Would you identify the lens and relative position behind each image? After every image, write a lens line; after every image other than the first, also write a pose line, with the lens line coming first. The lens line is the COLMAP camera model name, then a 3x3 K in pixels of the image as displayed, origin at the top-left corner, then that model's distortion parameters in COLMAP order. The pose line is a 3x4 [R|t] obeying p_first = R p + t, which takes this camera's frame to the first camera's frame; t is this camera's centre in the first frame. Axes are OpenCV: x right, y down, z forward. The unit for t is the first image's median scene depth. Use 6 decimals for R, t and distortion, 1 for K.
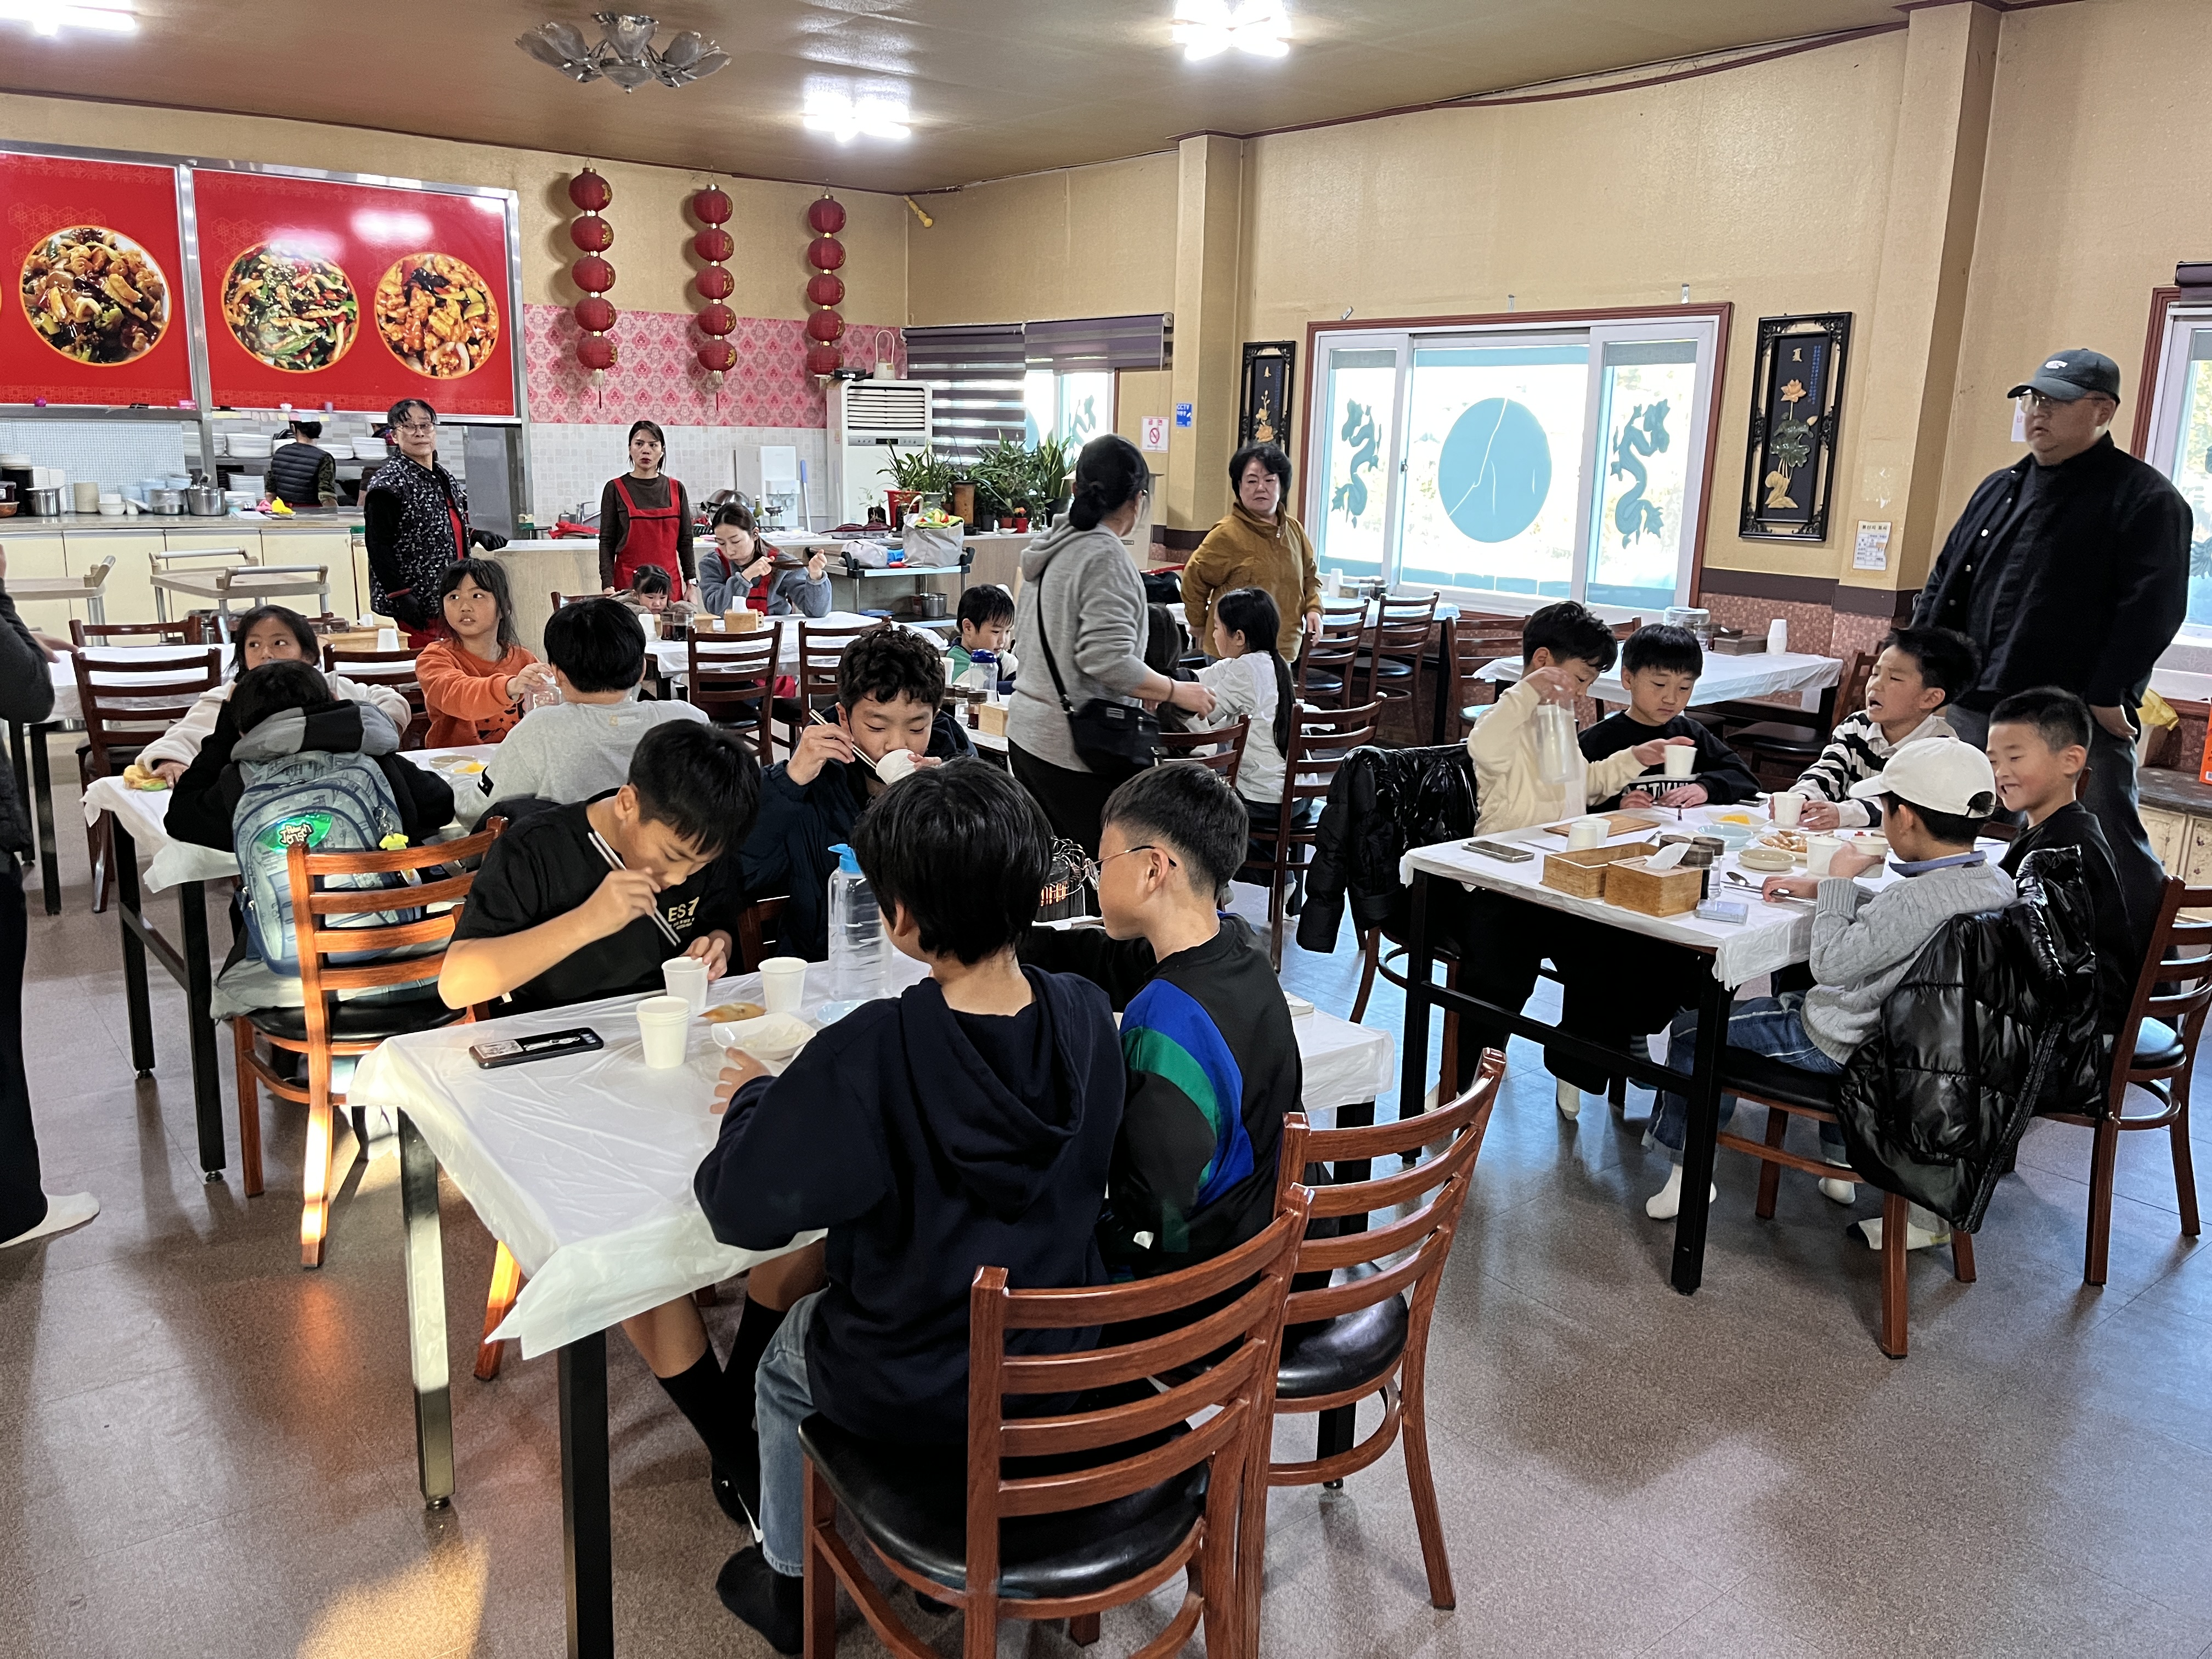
lens RADIAL K [[1707.3, 0, 1105.2], [0, 1707.3, 823.7], [0, 0, 1]] dist [0.040411, -0.043322]
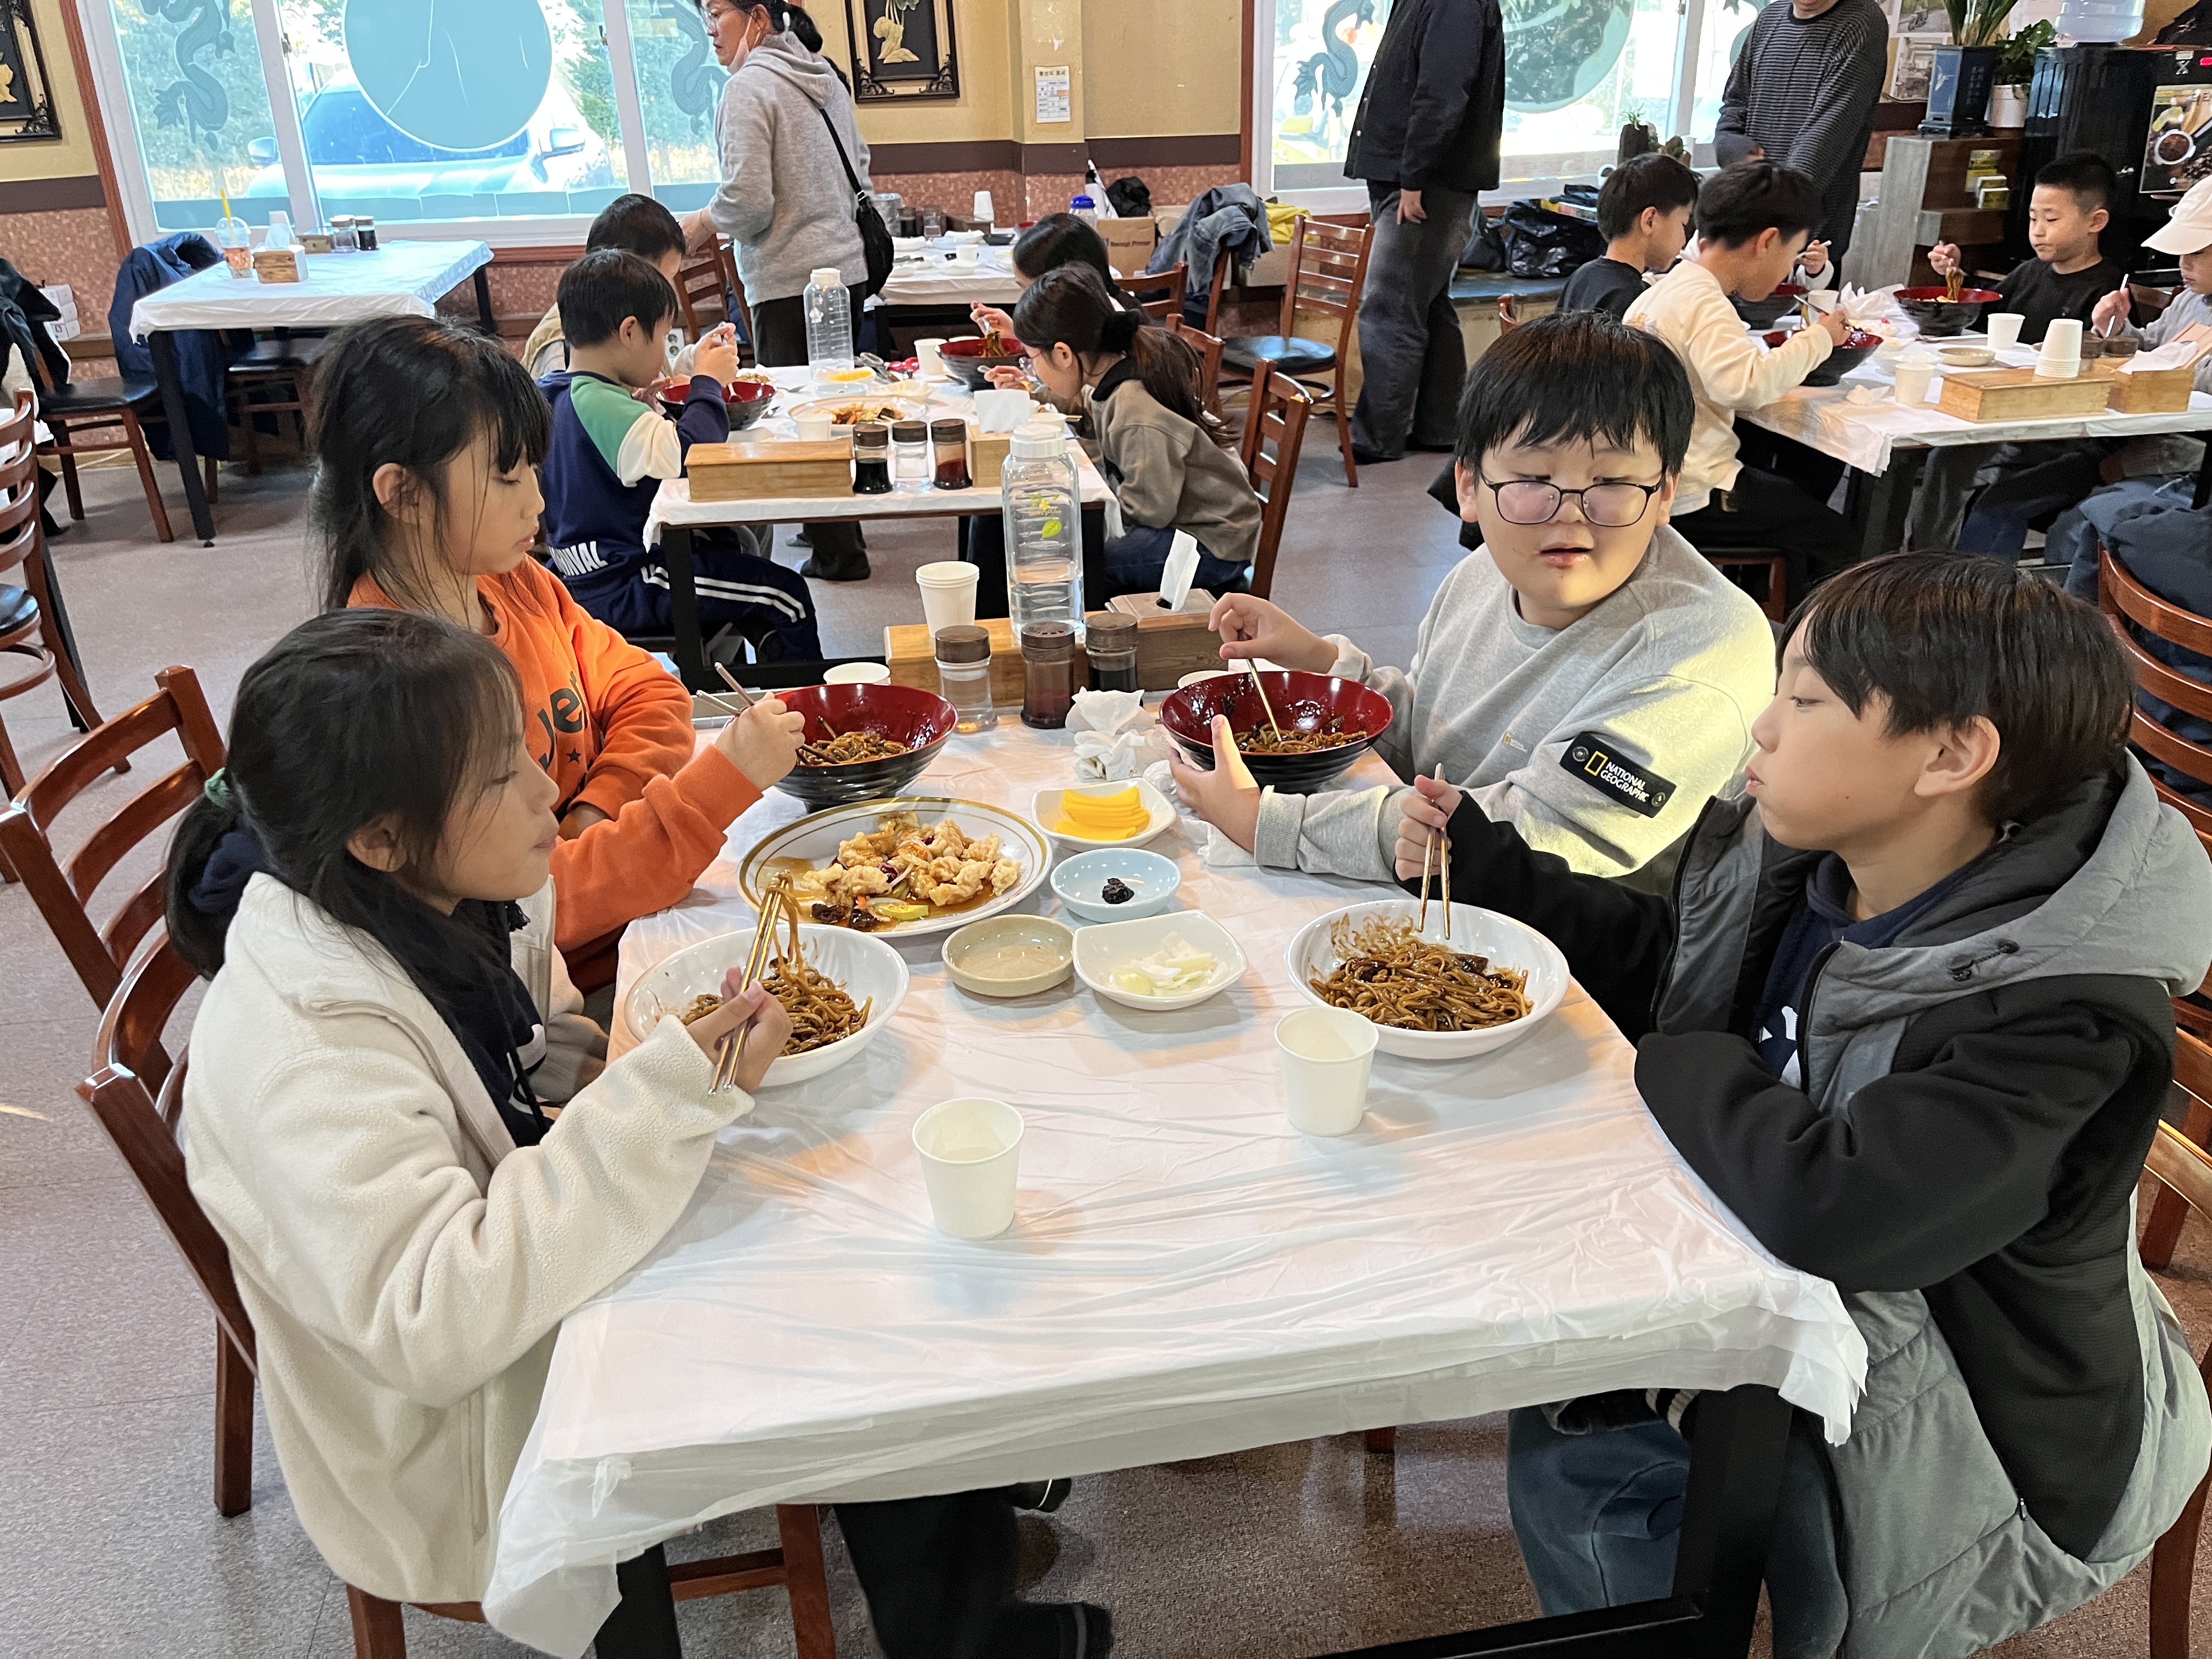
lens RADIAL K [[1707.3, 0, 1156.1], [0, 1707.3, 866.6], [0, 0, 1]] dist [0.040411, -0.043322]
pose [[0.474938, -0.420739, 0.772925, -0.395645], [0.230566, 0.907115, 0.352110, -0.089196], [-0.849278, 0.010979, 0.527831, 0.424922]]
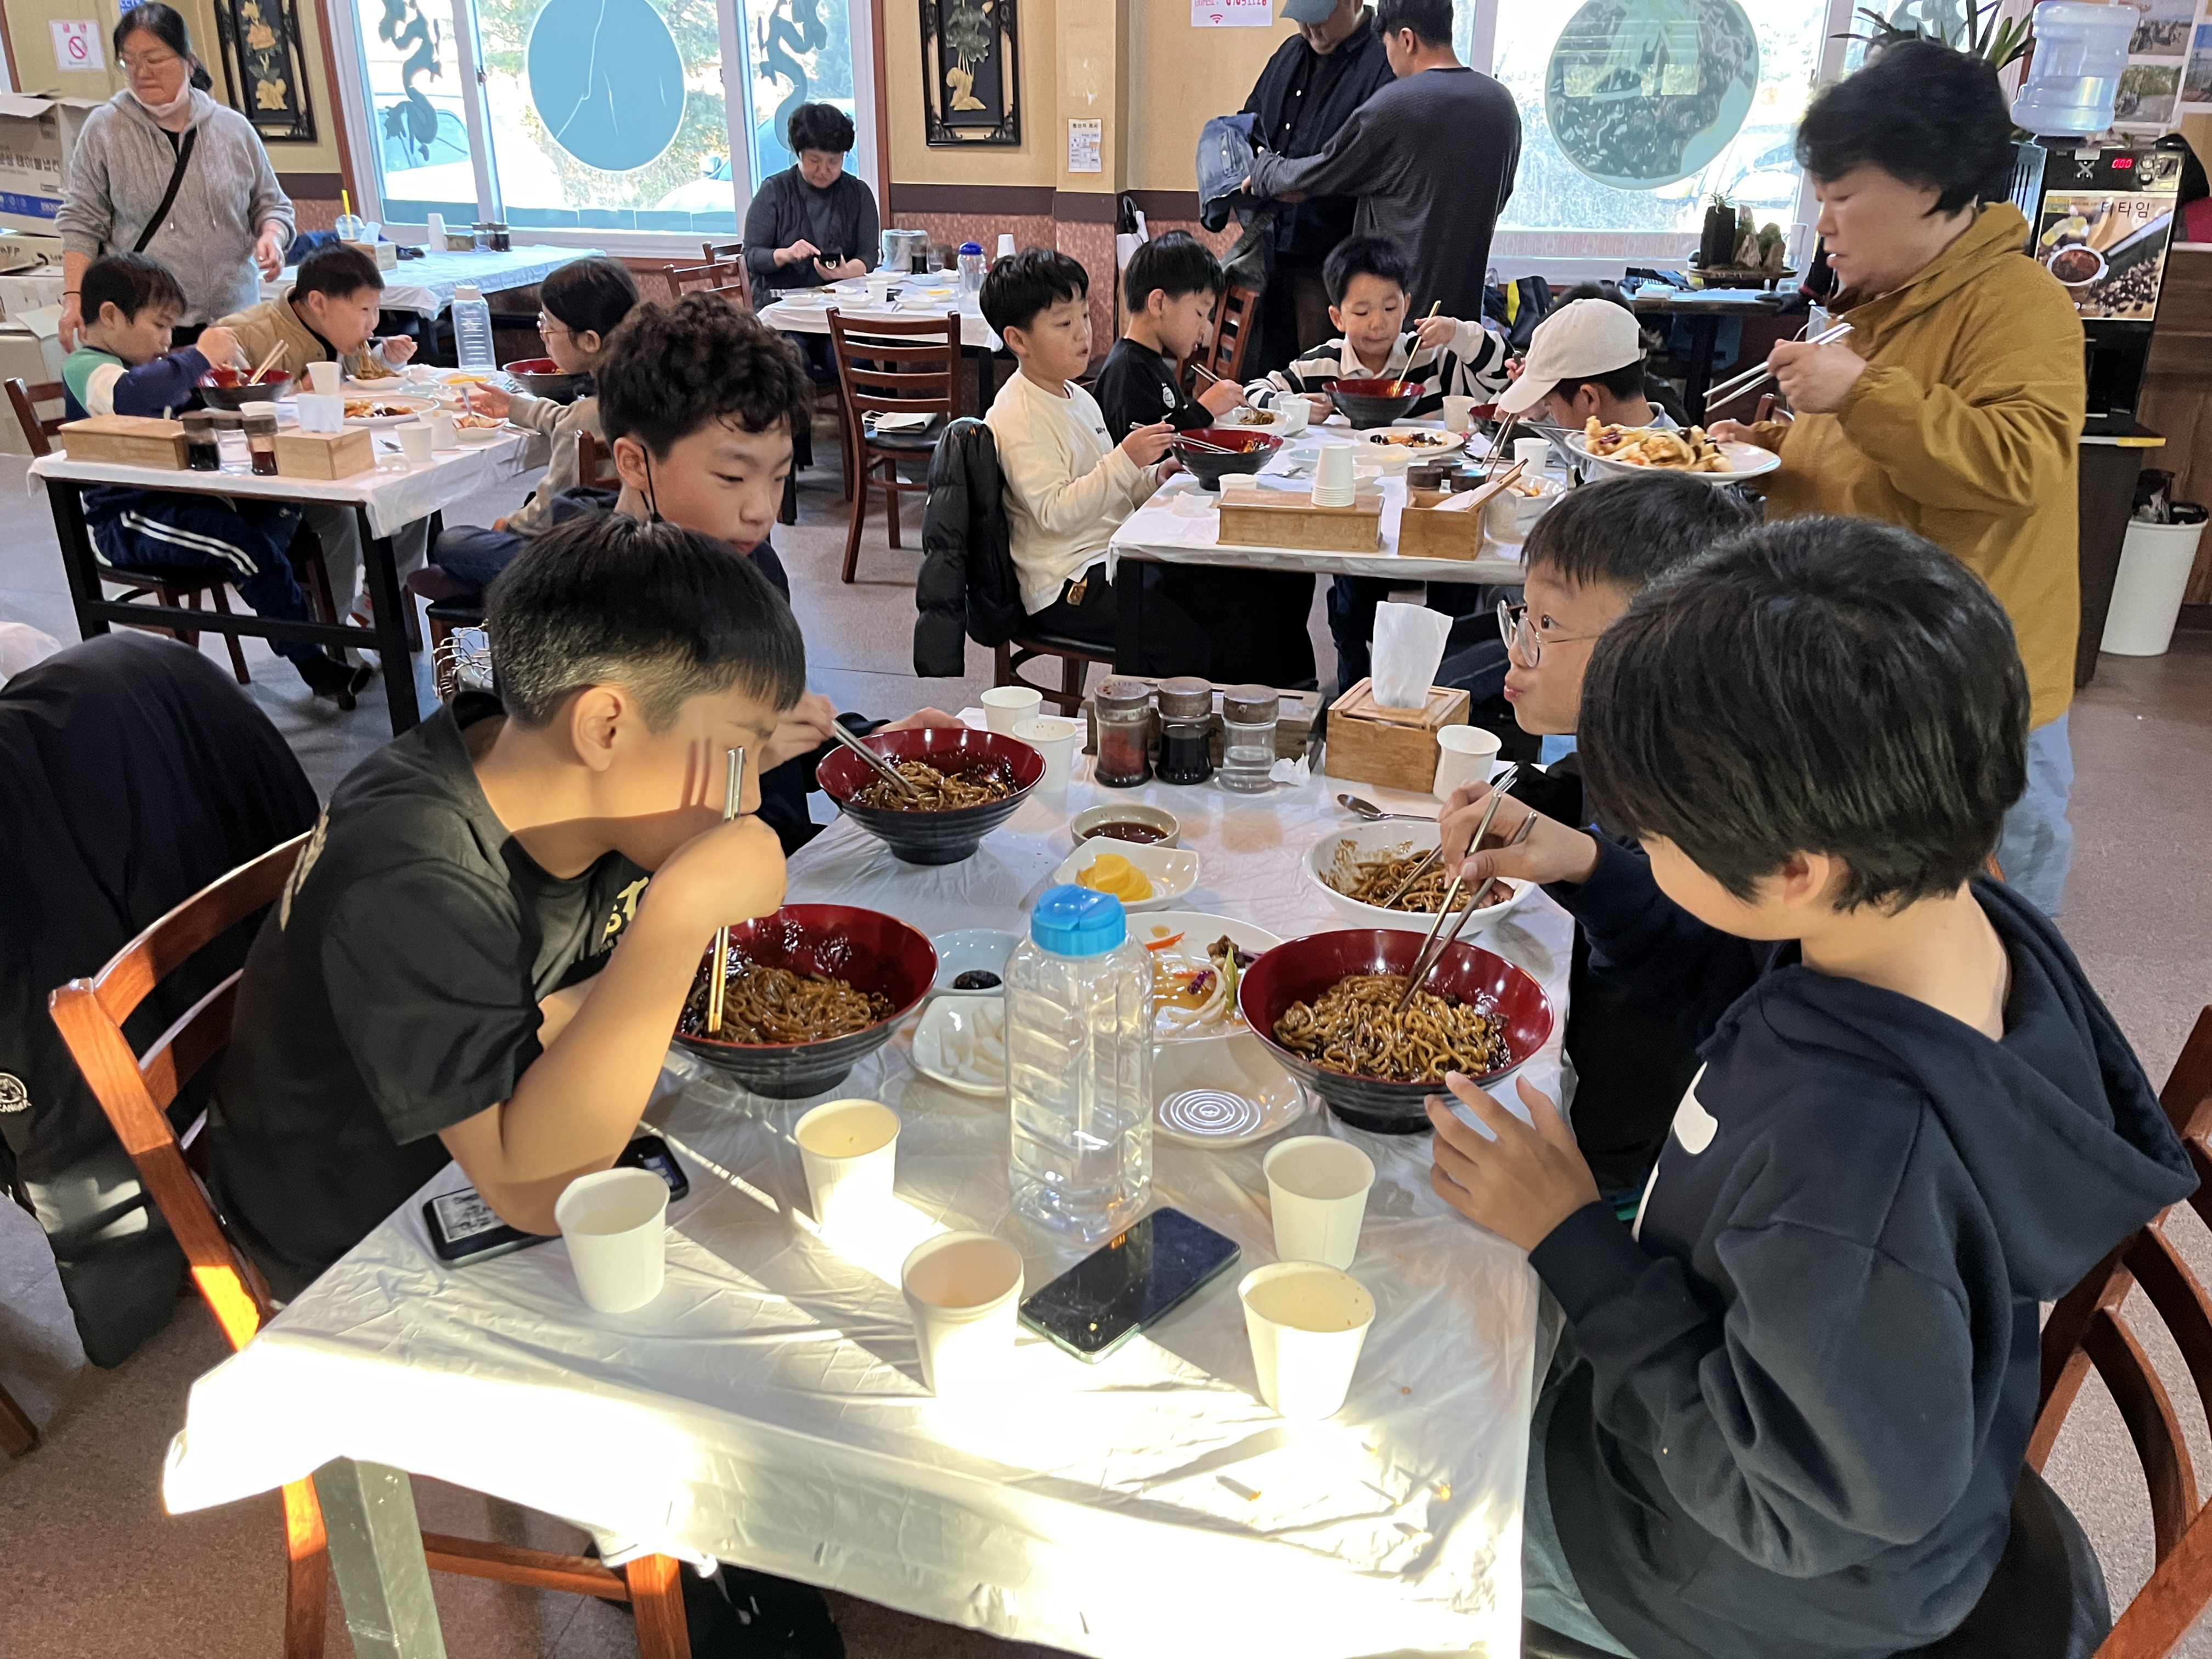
lens RADIAL K [[1707.3, 0, 1121.3], [0, 1707.3, 827.9], [0, 0, 1]] dist [0.040411, -0.043322]
pose [[0.792823, -0.262355, 0.550093, -0.151691], [0.150895, 0.958999, 0.239897, -0.021719], [-0.590477, -0.107190, 0.799905, 0.166699]]
